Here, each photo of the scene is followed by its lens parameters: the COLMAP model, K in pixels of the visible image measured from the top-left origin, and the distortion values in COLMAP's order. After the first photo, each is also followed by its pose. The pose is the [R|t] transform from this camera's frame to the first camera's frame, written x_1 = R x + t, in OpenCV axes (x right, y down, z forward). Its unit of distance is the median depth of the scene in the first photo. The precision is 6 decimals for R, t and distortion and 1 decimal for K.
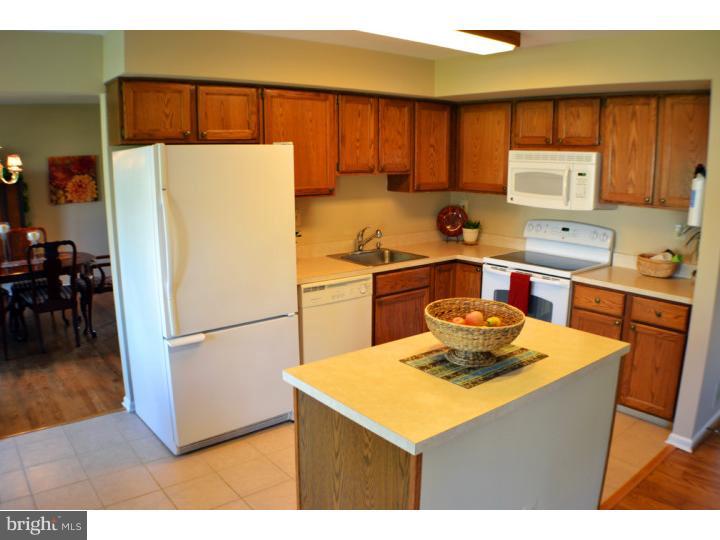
lens RADIAL K [[550.8, 0, 364.7], [0, 550.8, 274.8], [0, 0, 1]] dist [-0.187810, 0.048201]
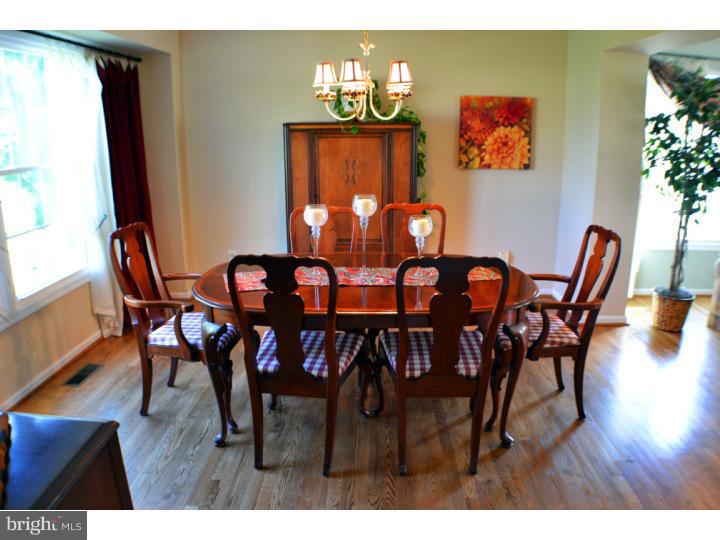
lens RADIAL K [[550.8, 0, 362.1], [0, 550.8, 268.0], [0, 0, 1]] dist [-0.187810, 0.048201]
pose [[0.759770, 0.158282, -0.630632, -0.427397], [-0.135494, 0.987166, 0.084529, -0.092961], [0.635918, 0.021224, 0.771465, 0.678706]]
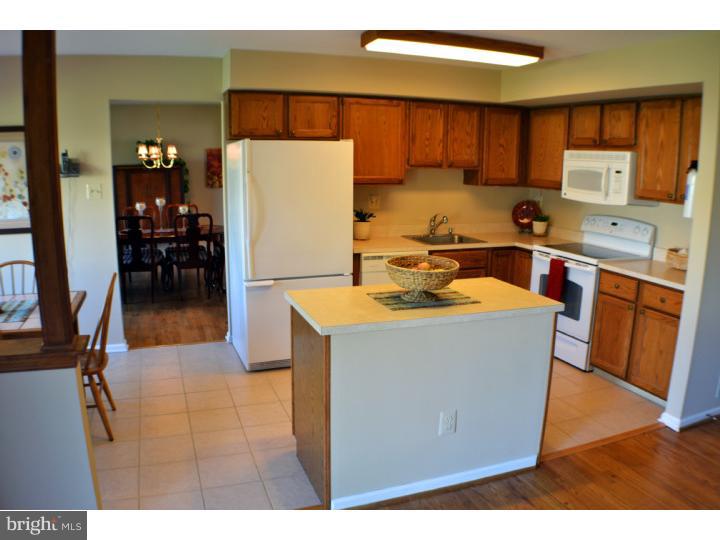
lens RADIAL K [[550.8, 0, 364.5], [0, 550.8, 271.2], [0, 0, 1]] dist [-0.187810, 0.048201]
pose [[0.951247, 0.073642, -0.299510, 0.238369], [-0.076202, 0.997087, 0.003140, 0.047973], [0.298869, 0.019836, 0.954088, -0.171812]]
